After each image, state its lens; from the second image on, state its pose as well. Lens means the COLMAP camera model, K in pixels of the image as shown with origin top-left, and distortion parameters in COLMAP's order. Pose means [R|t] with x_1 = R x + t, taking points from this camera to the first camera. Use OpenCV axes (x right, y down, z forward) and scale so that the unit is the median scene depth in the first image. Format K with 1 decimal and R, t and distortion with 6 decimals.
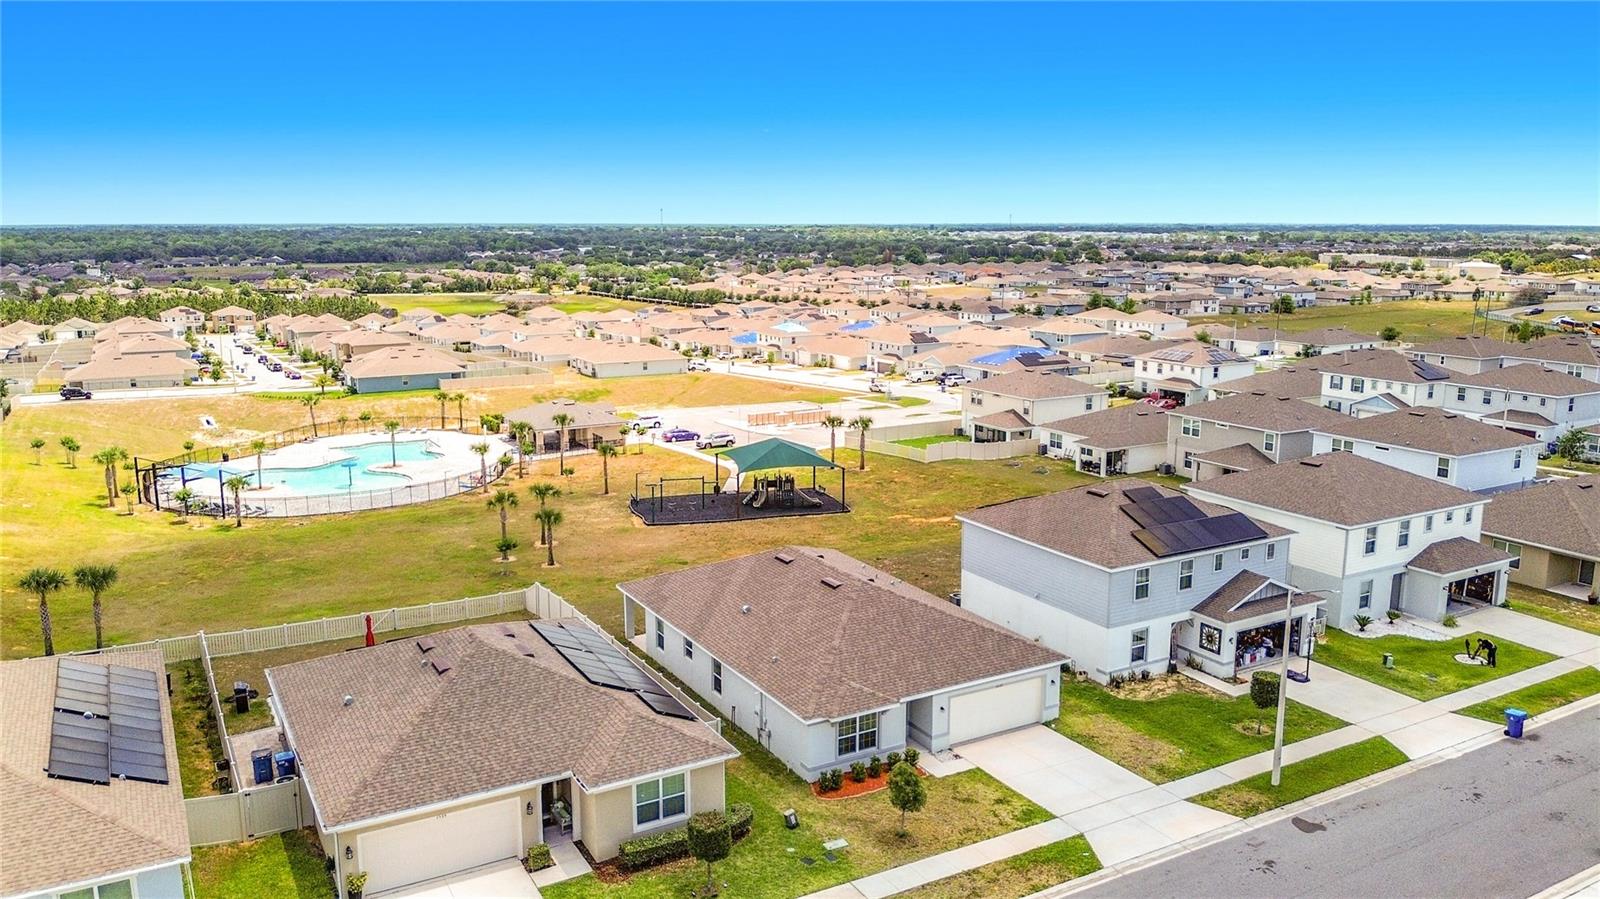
lens RADIAL K [[1179.0, 0, 795.6], [0, 1179.0, 469.5], [0, 0, 1]] dist [0.043406, -0.100242]
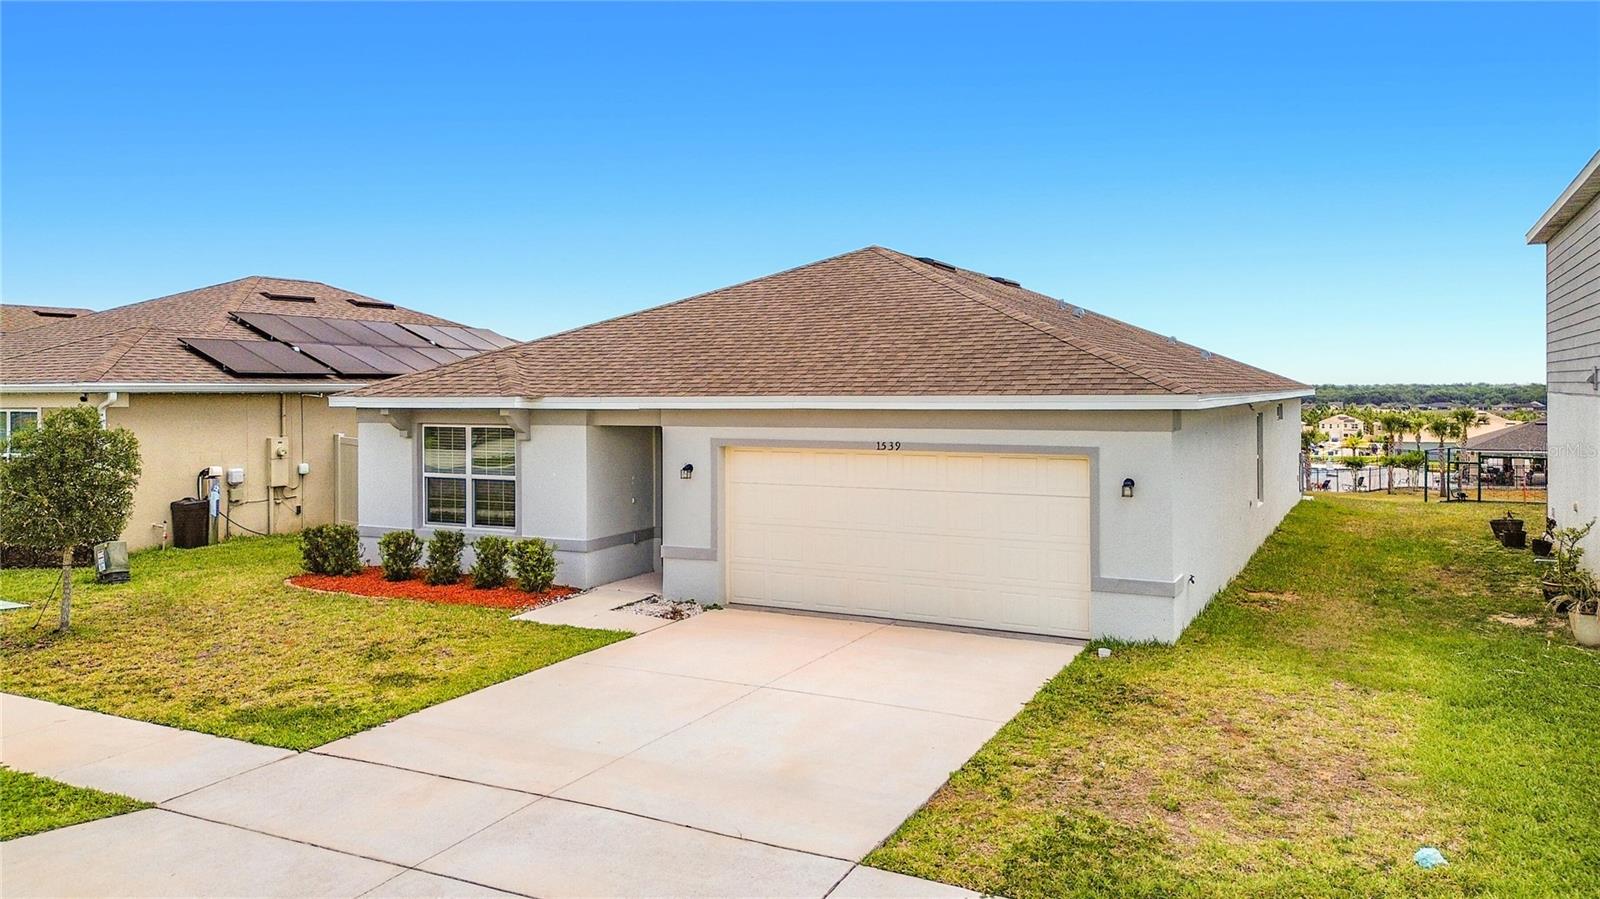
lens RADIAL K [[1126.0, 0, 795.3], [0, 1126.0, 404.1], [0, 0, 1]] dist [0.107683, -0.078958]
pose [[0.539665, 0.007026, -0.841851, 0.186688], [-0.165649, 0.981304, -0.097999, 0.095727], [0.825422, 0.192338, 0.530739, 0.386712]]
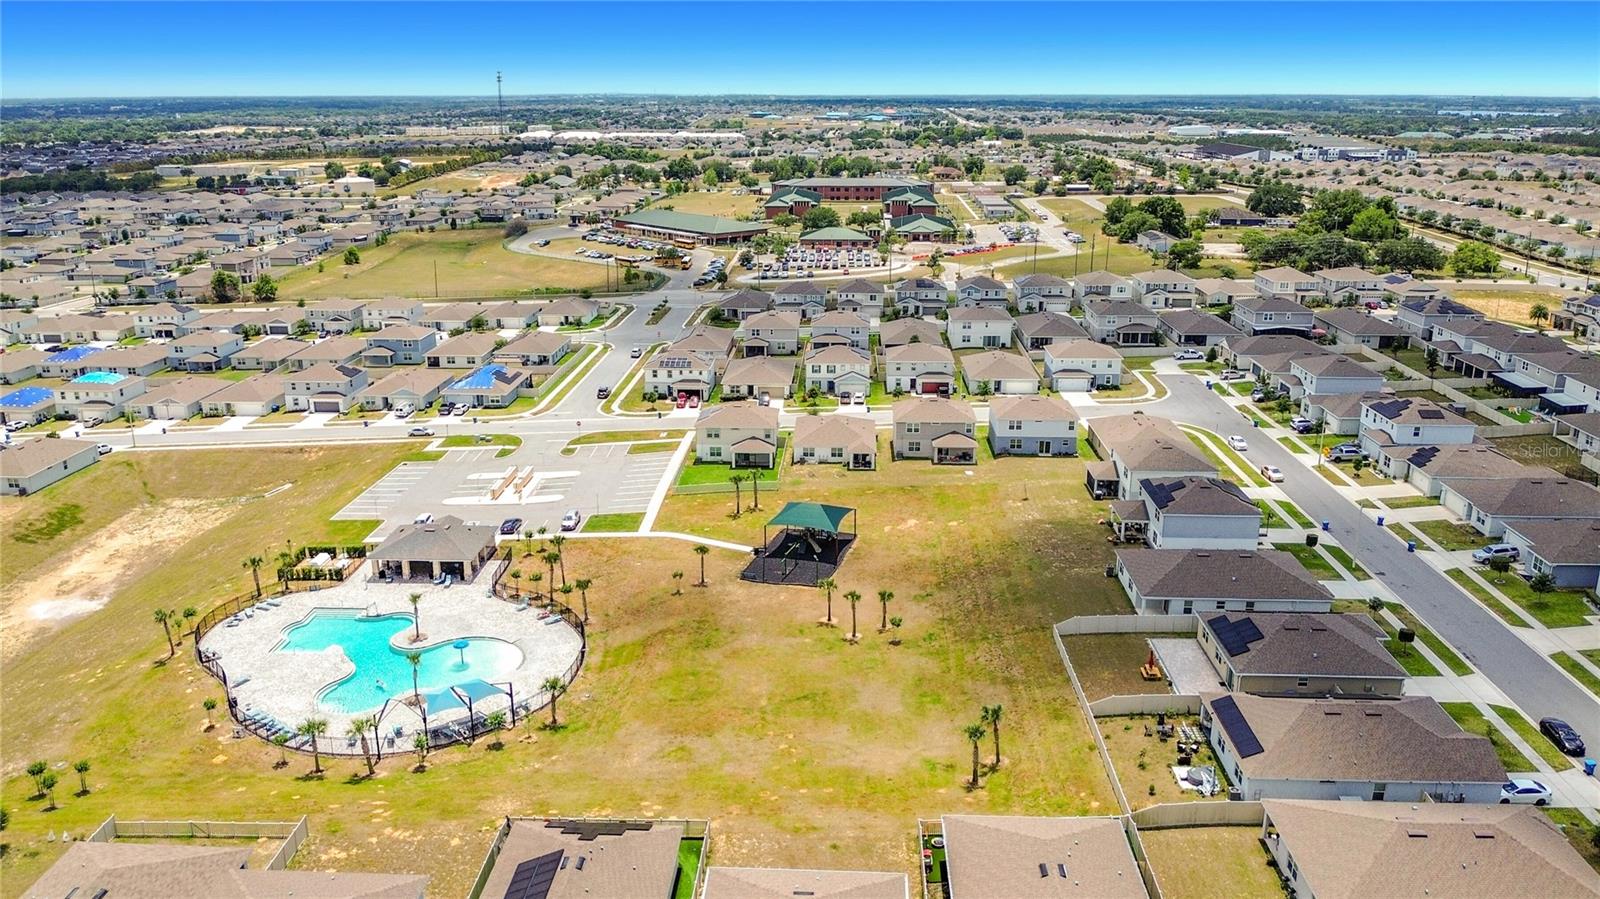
lens RADIAL K [[1190.9, 0, 794.1], [0, 1190.9, 444.9], [0, 0, 1]] dist [0.067350, -0.142721]
pose [[0.534045, -0.242187, 0.810025, -1.178877], [0.175331, 0.968990, 0.174121, -0.349058], [-0.827076, 0.049034, 0.559947, 0.196410]]
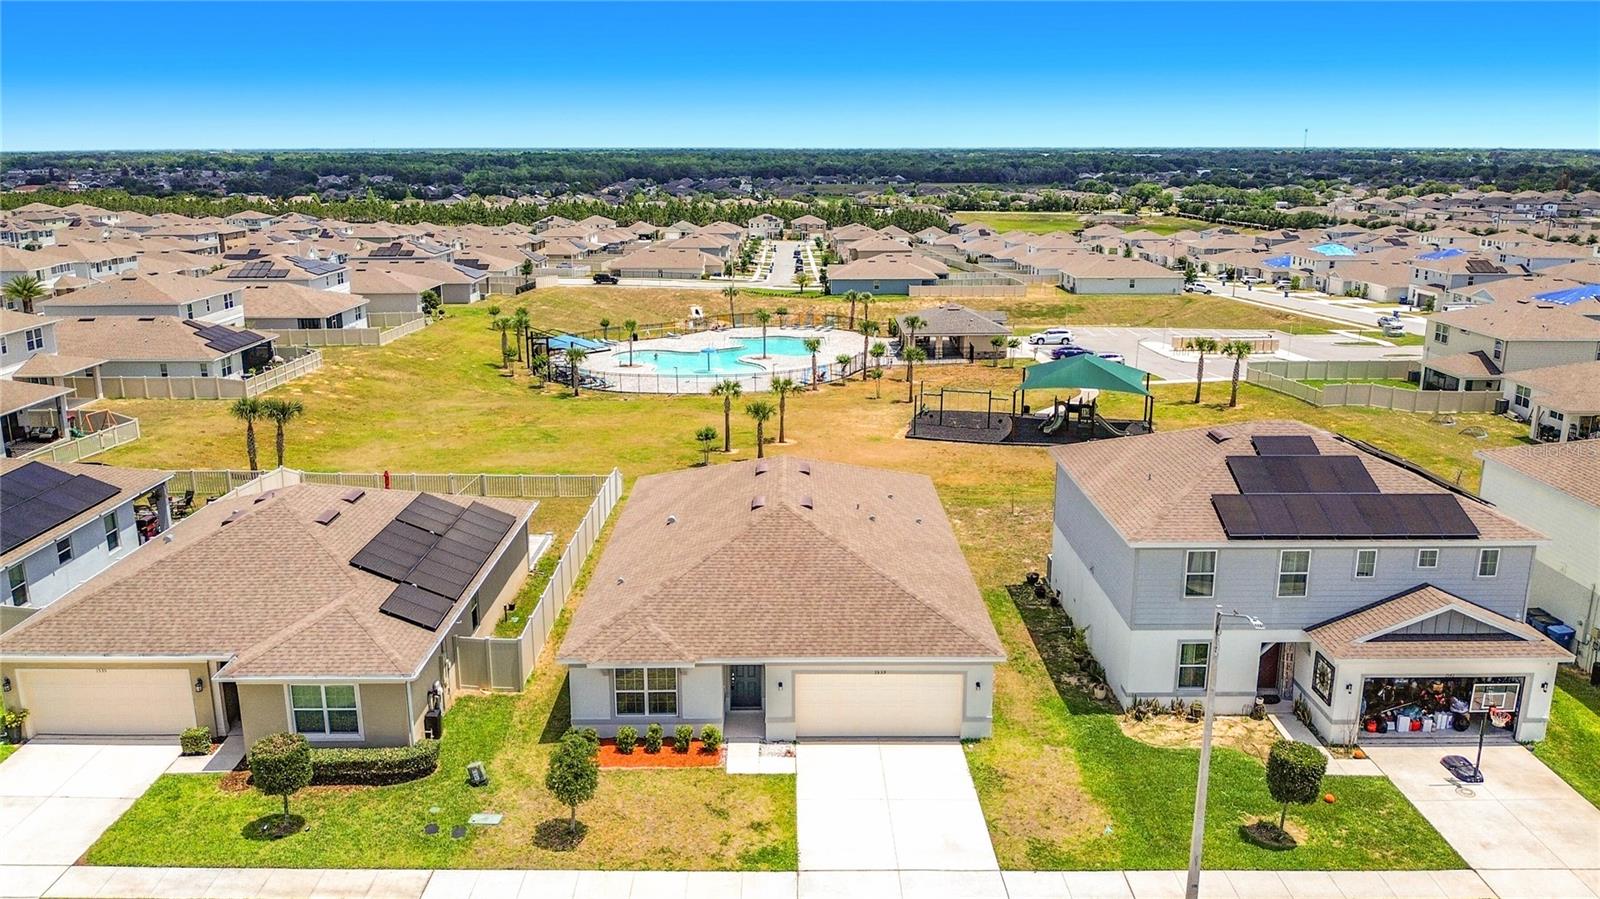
lens RADIAL K [[1182.2, 0, 797.9], [0, 1182.2, 449.6], [0, 0, 1]] dist [0.040536, -0.087092]
pose [[0.872377, 0.120538, -0.473740, 0.210496], [-0.099454, 0.992618, 0.069419, 0.002513], [0.478611, -0.013444, 0.877924, 0.164877]]
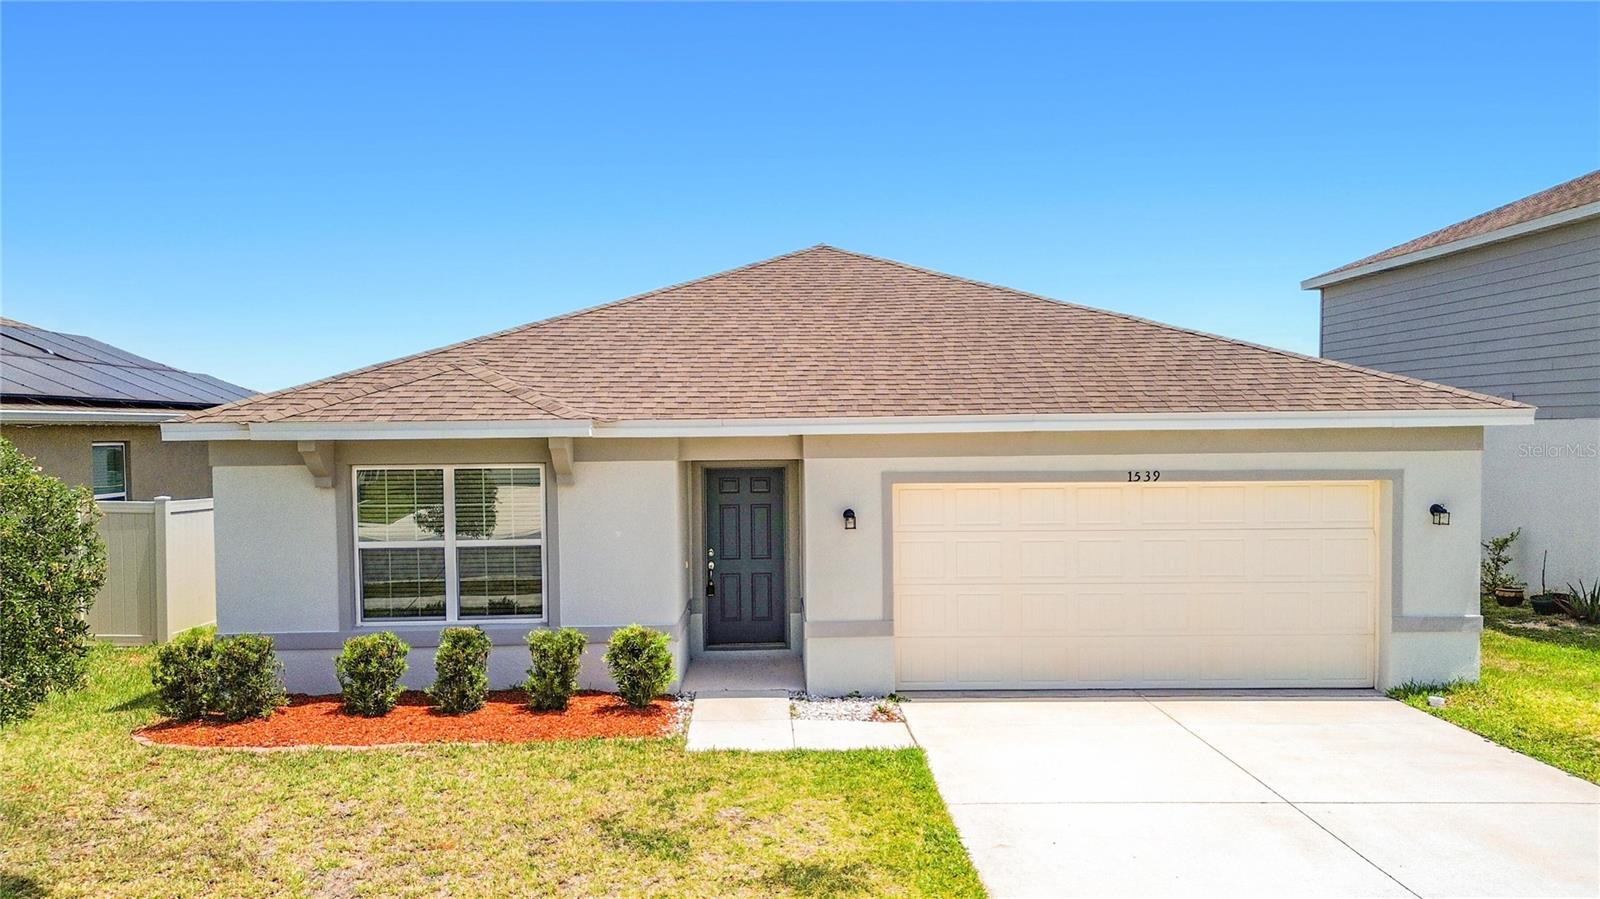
lens RADIAL K [[1152.2, 0, 803.6], [0, 1152.2, 450.1], [0, 0, 1]] dist [0.111350, -0.090660]
pose [[0.881766, -0.003898, -0.471672, 0.104629], [-0.082840, 0.983144, -0.162990, 0.104177], [0.464356, 0.182792, 0.866580, 0.355201]]
